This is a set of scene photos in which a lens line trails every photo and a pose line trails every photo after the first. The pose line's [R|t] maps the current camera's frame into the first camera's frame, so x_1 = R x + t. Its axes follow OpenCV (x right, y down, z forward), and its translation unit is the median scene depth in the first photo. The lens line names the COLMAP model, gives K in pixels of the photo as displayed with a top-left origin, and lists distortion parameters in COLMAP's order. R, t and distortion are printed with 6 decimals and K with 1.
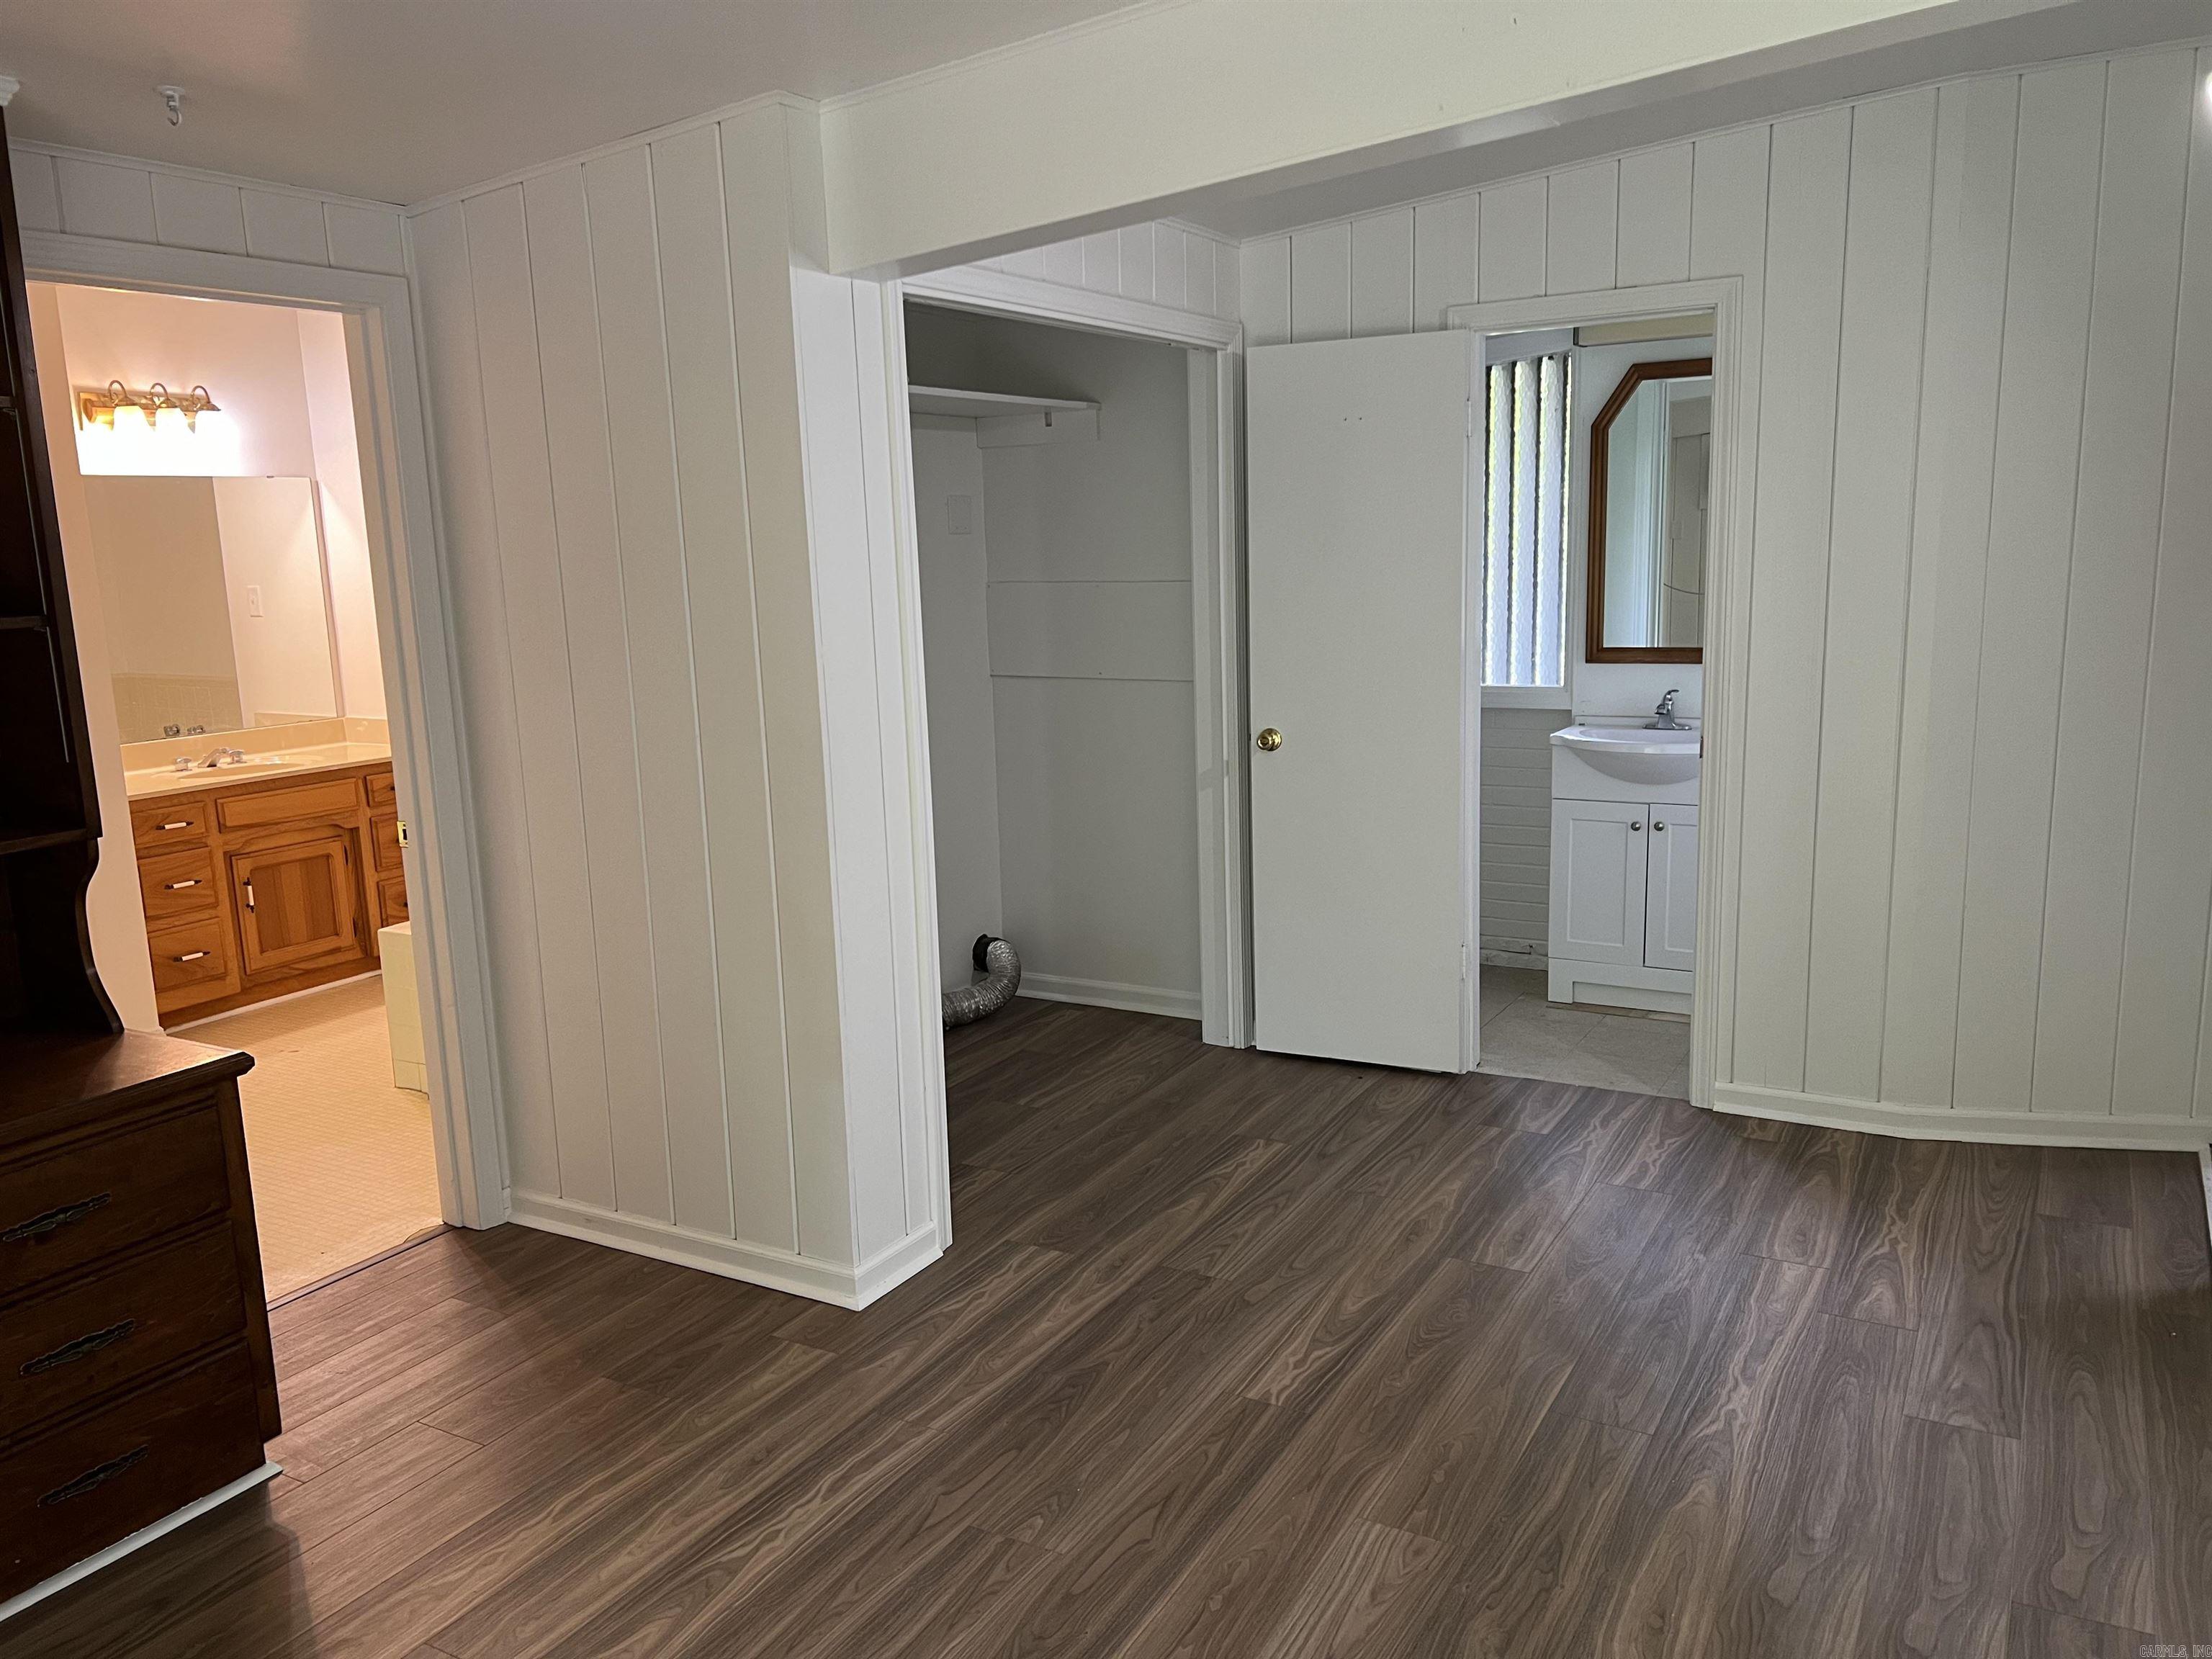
lens RADIAL K [[1680.8, 0, 1110.0], [0, 1680.8, 847.6], [0, 0, 1]] dist [0.045739, -0.008868]
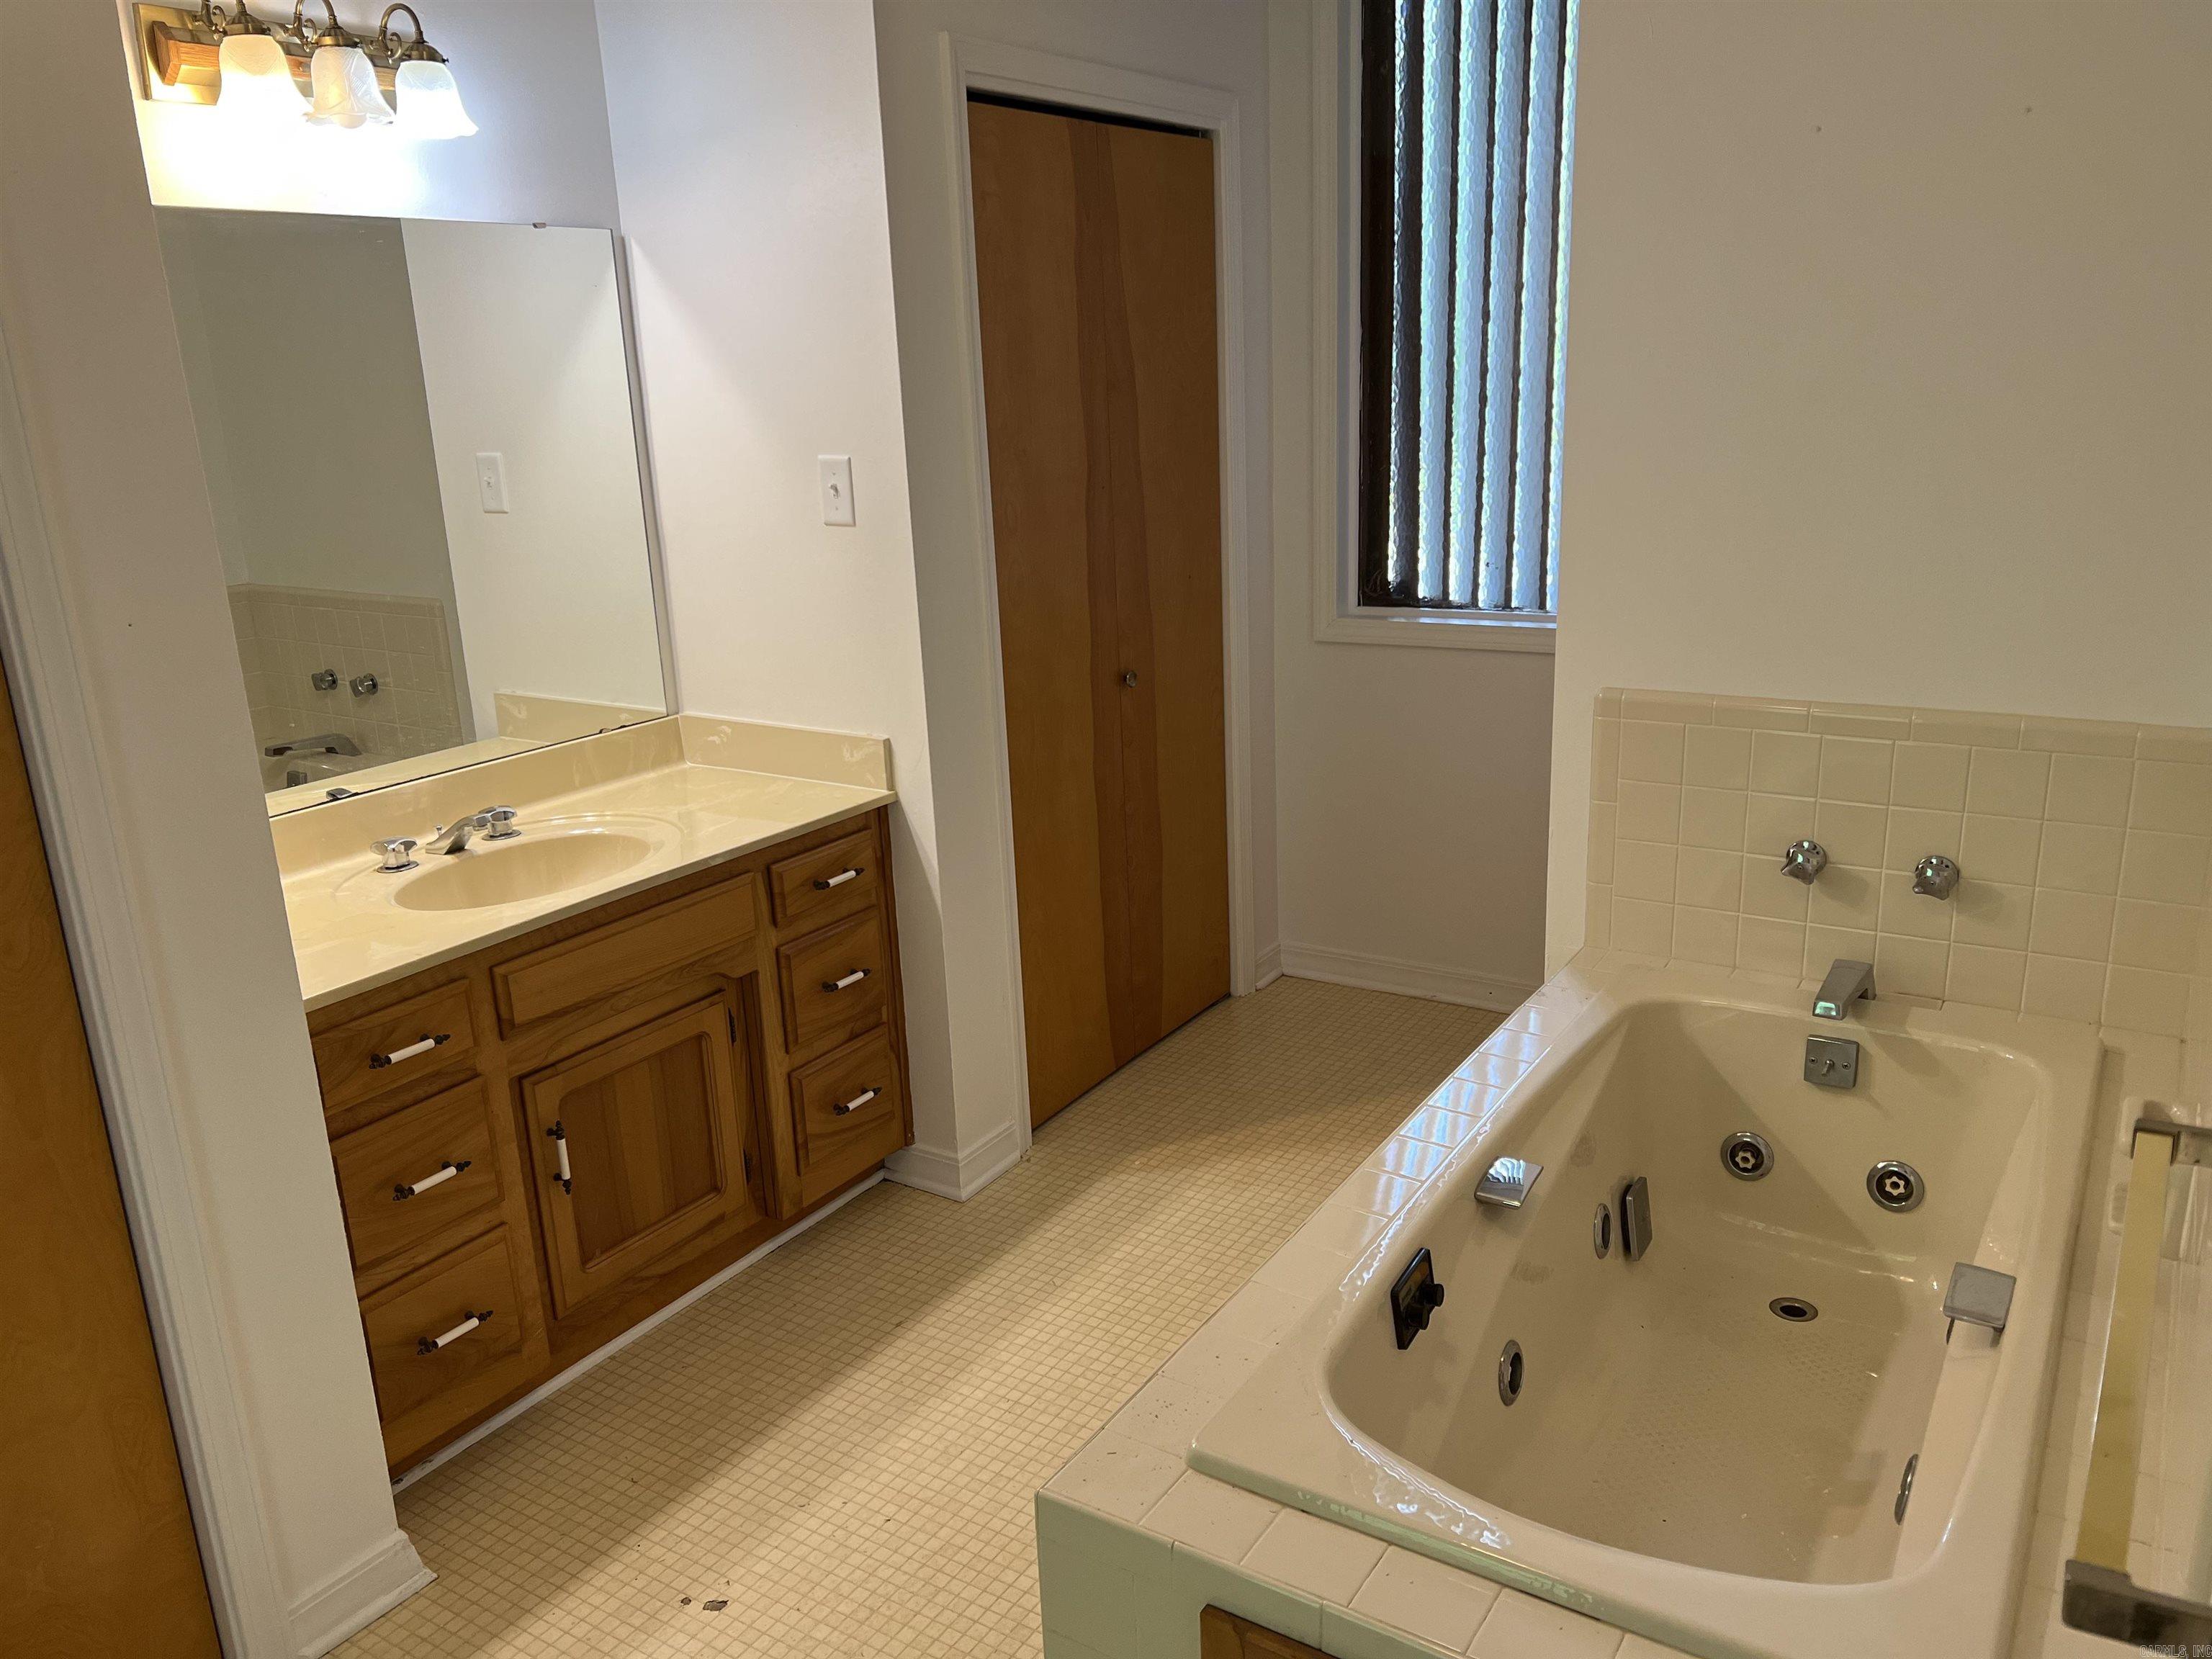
lens RADIAL K [[1680.8, 0, 1103.4], [0, 1680.8, 816.8], [0, 0, 1]] dist [0.045739, -0.008868]
pose [[0.998537, -0.003933, -0.053923, -0.343373], [0.008571, 0.996253, 0.086059, -0.102568], [0.053382, -0.086396, 0.994830, 0.576388]]
